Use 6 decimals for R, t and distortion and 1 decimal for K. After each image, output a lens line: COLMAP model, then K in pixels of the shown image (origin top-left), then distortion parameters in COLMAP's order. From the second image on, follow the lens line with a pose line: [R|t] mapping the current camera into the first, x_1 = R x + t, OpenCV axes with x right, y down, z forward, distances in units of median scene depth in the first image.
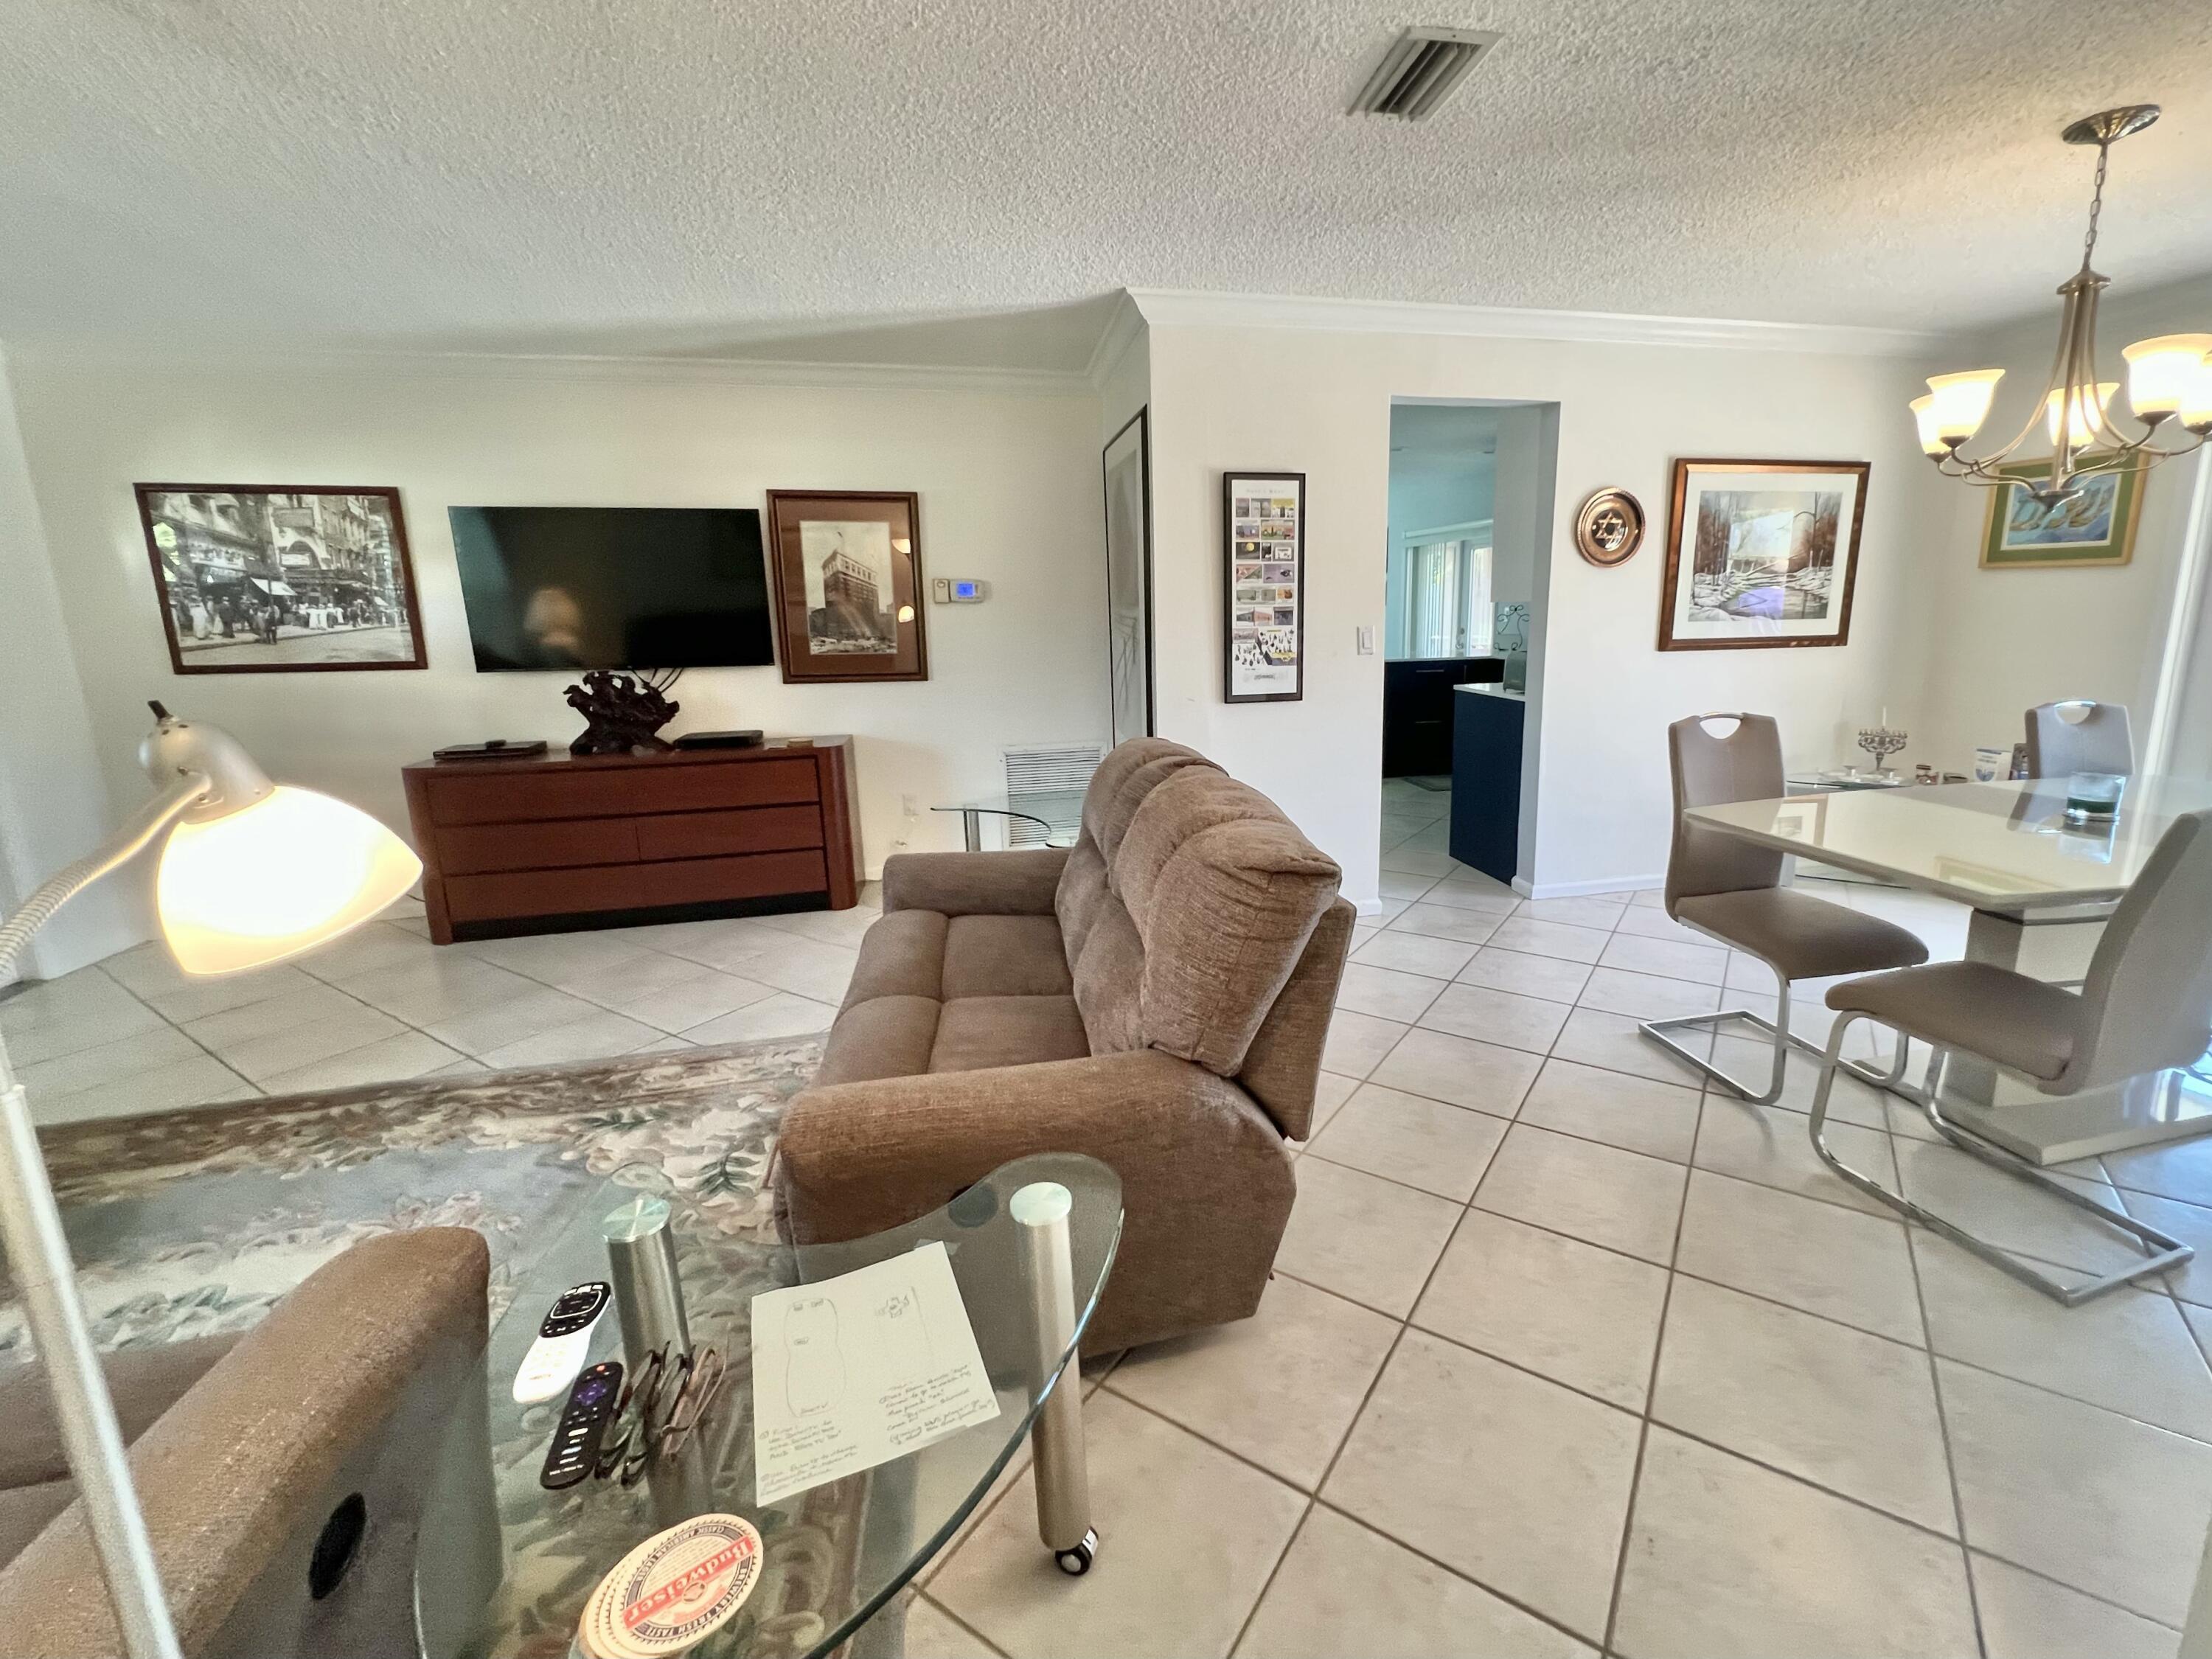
lens RADIAL K [[956.2, 0, 1182.2], [0, 956.2, 794.4], [0, 0, 1]] dist [-0.001177, -0.000685]
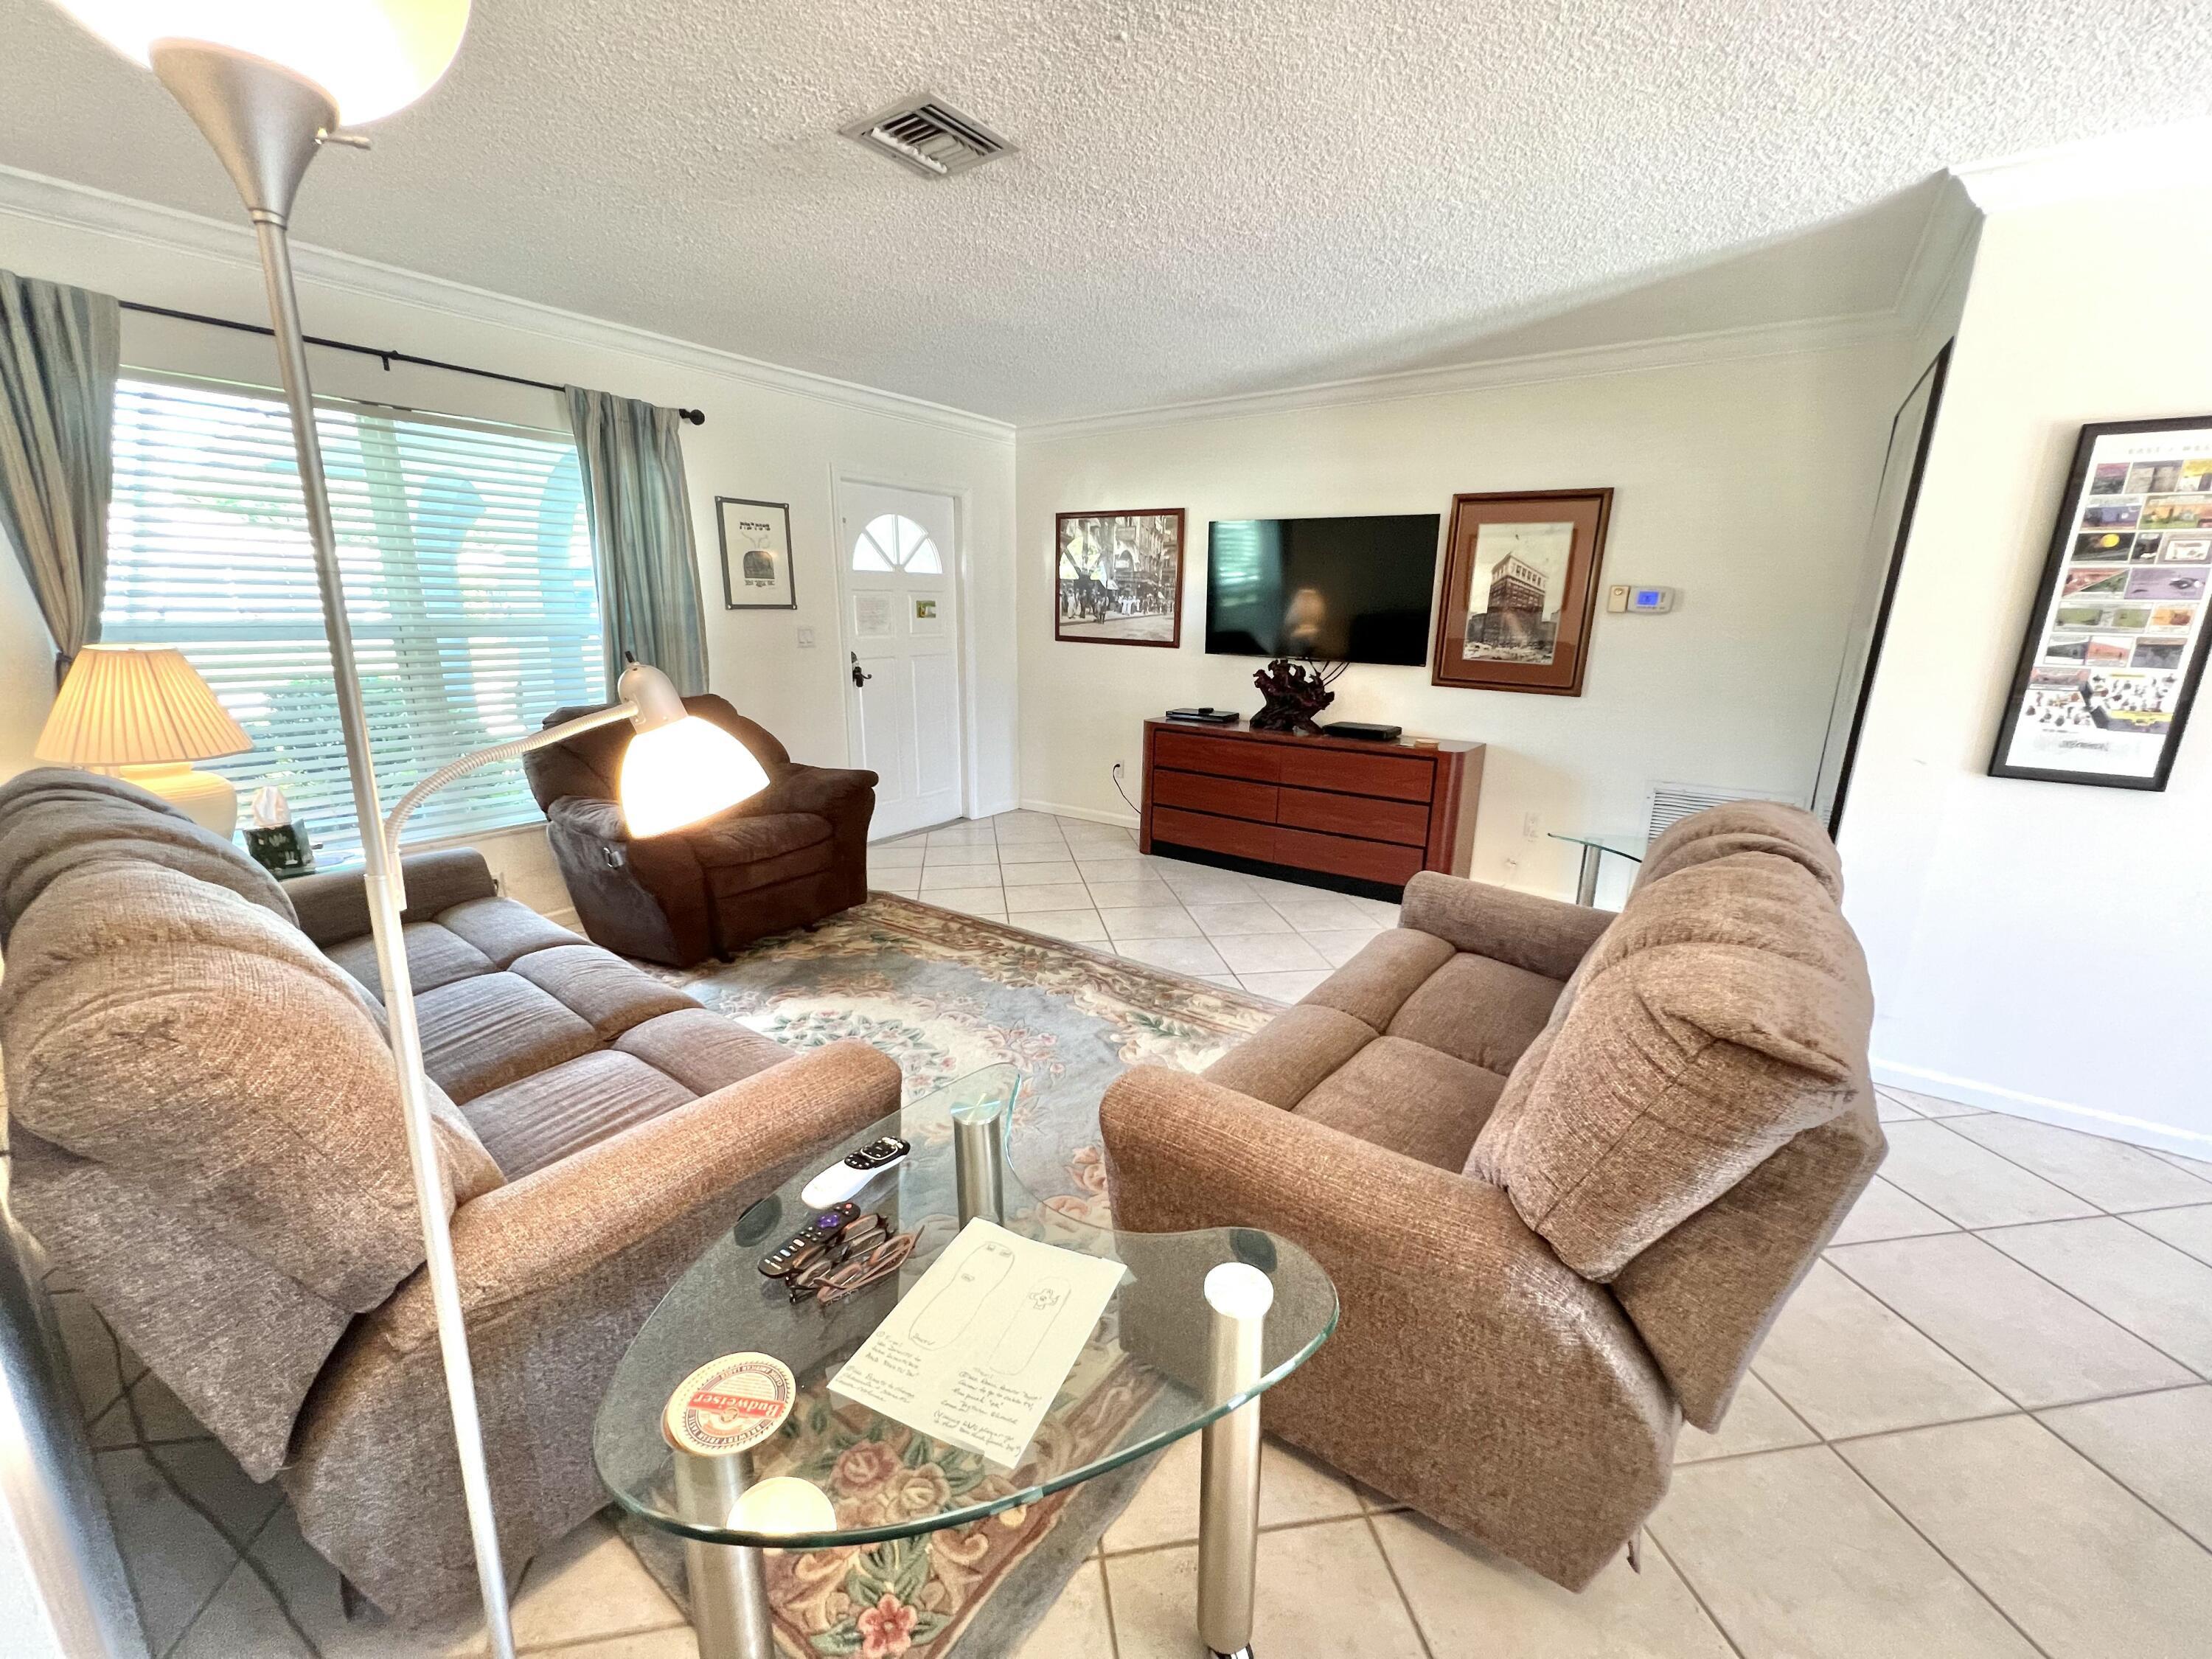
lens RADIAL K [[890.1, 0, 1103.8], [0, 890.1, 834.4], [0, 0, 1]] dist [-0.000581, -0.000152]
pose [[0.661371, 0.216290, -0.718197, 0.120013], [-0.178044, 0.975424, 0.129799, -0.031667], [0.728621, 0.042025, 0.683627, 0.140963]]
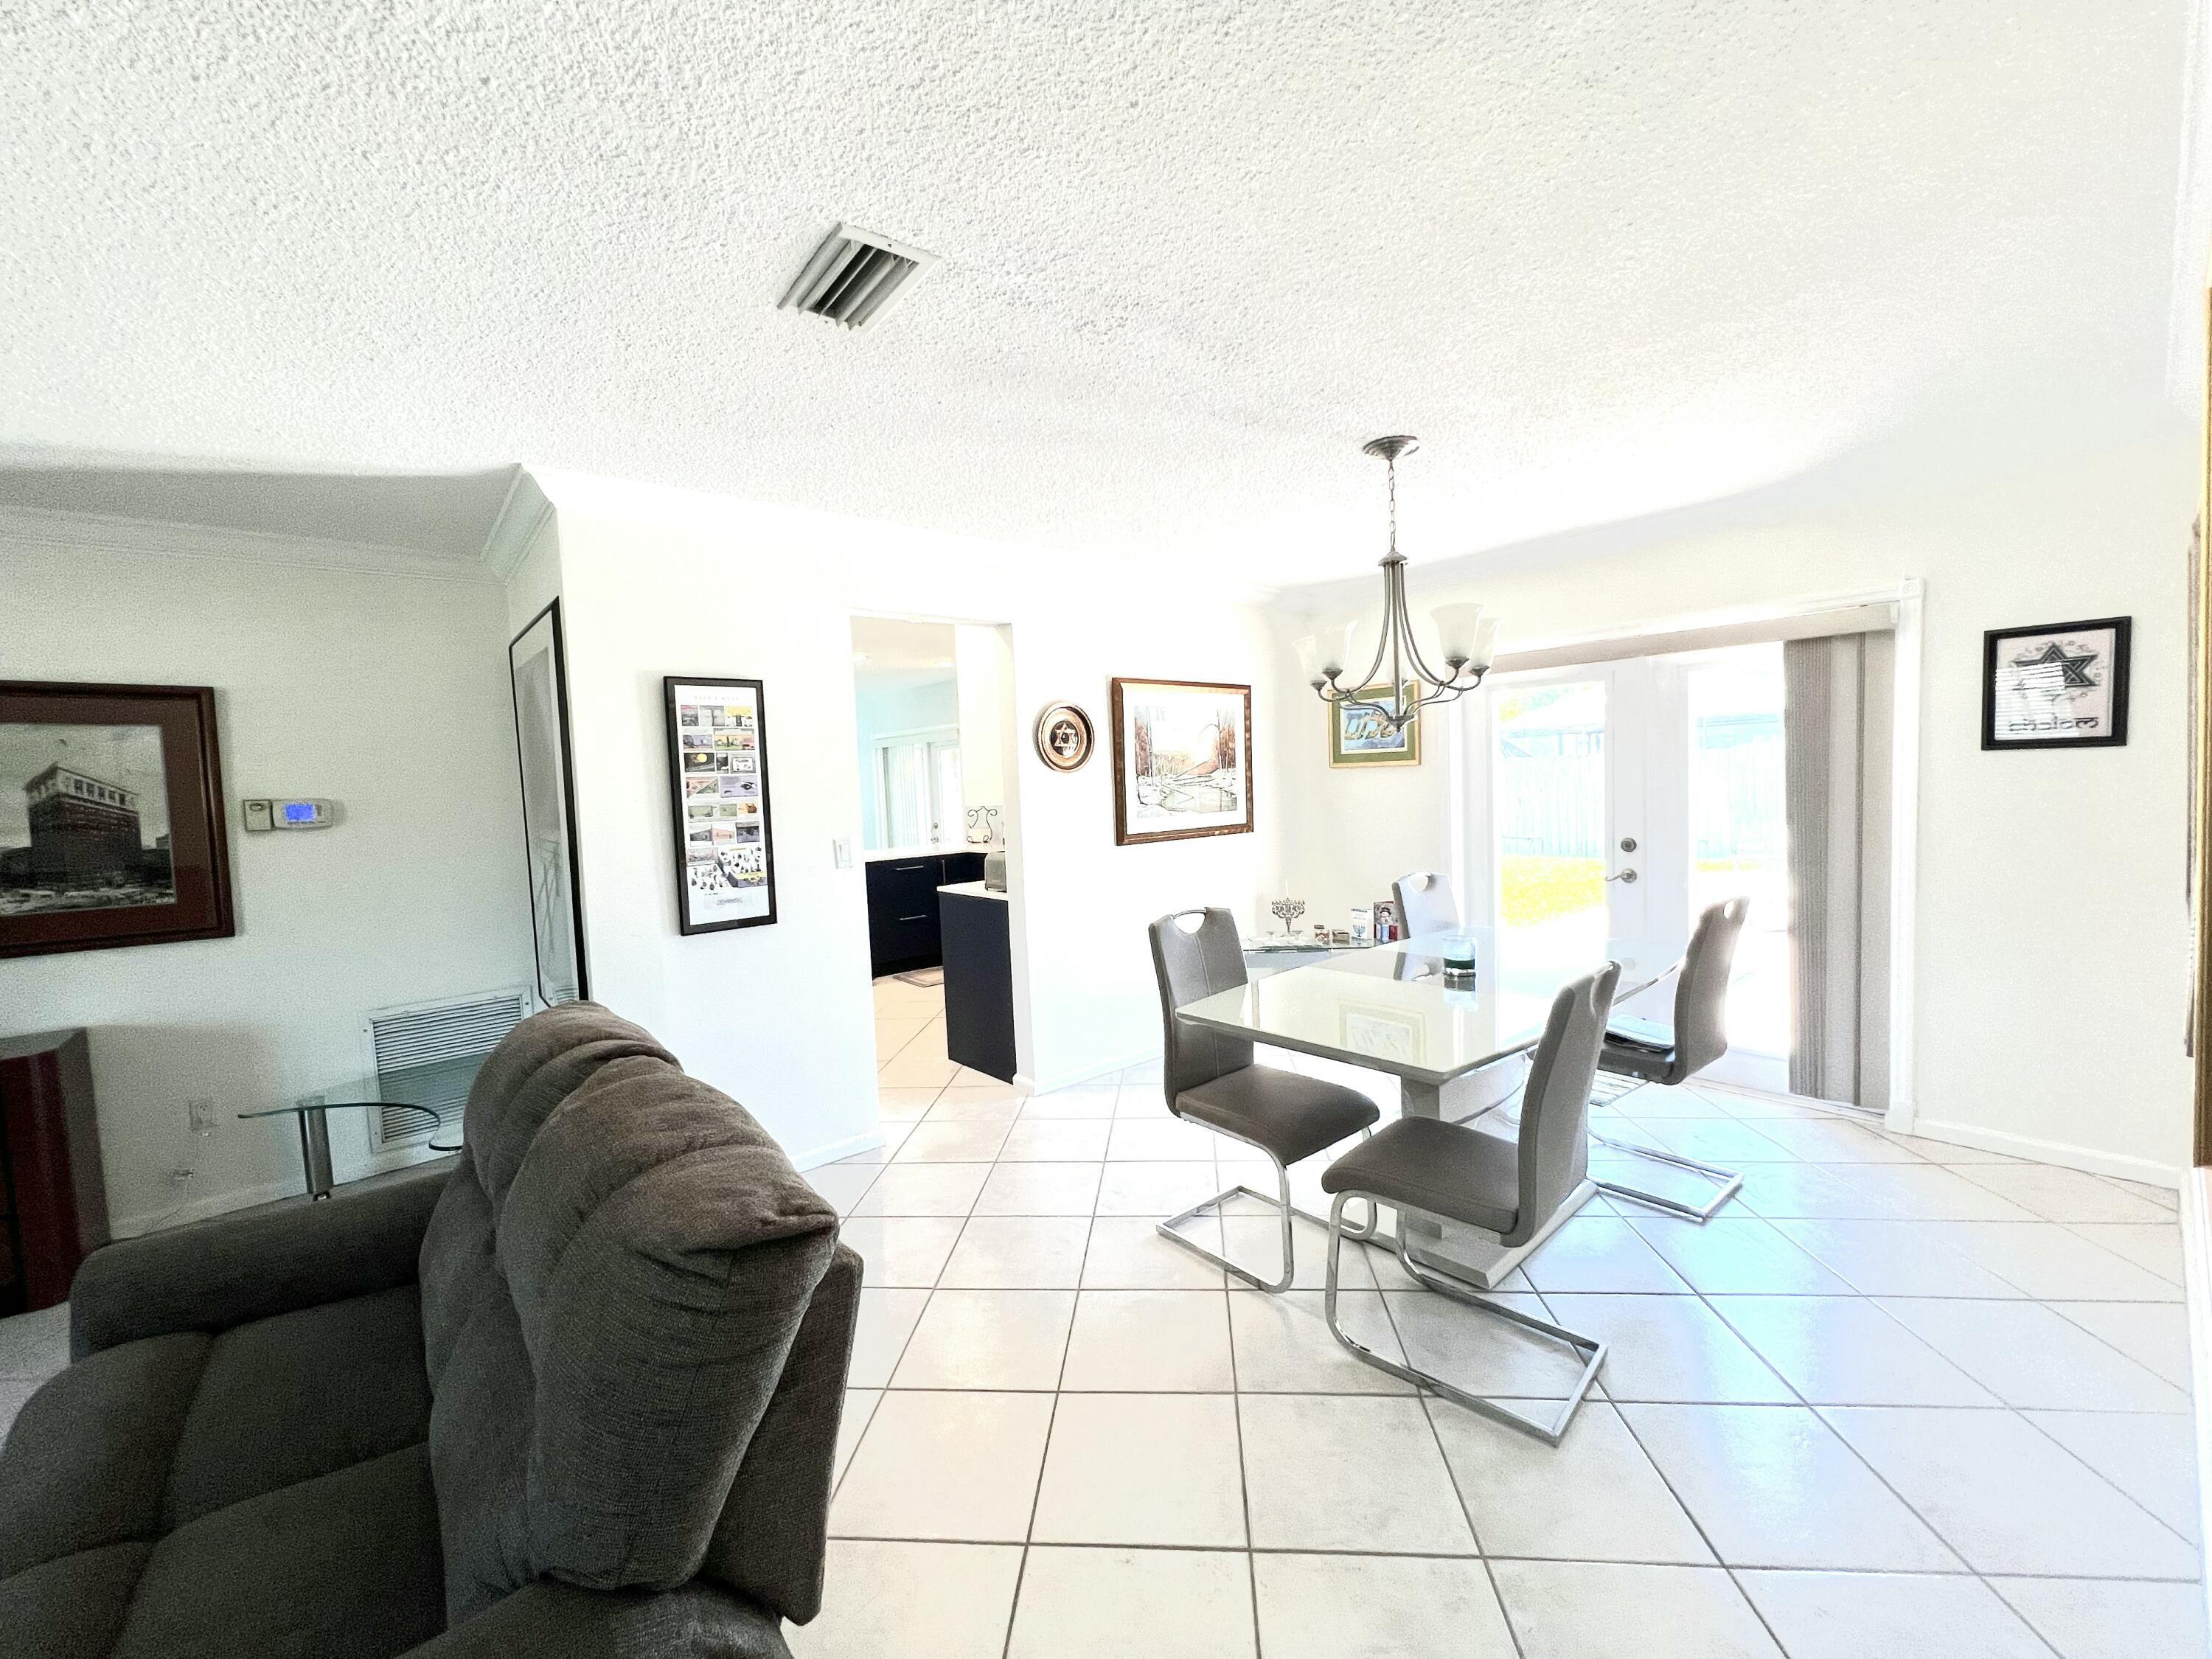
lens RADIAL K [[890.1, 0, 1111.8], [0, 890.1, 834.6], [0, 0, 1]] dist [-0.000581, -0.000152]
pose [[0.885333, -0.048639, 0.462407, 0.027900], [0.117435, 0.985661, -0.121166, -0.055121], [-0.449883, 0.161575, 0.878350, 0.141151]]
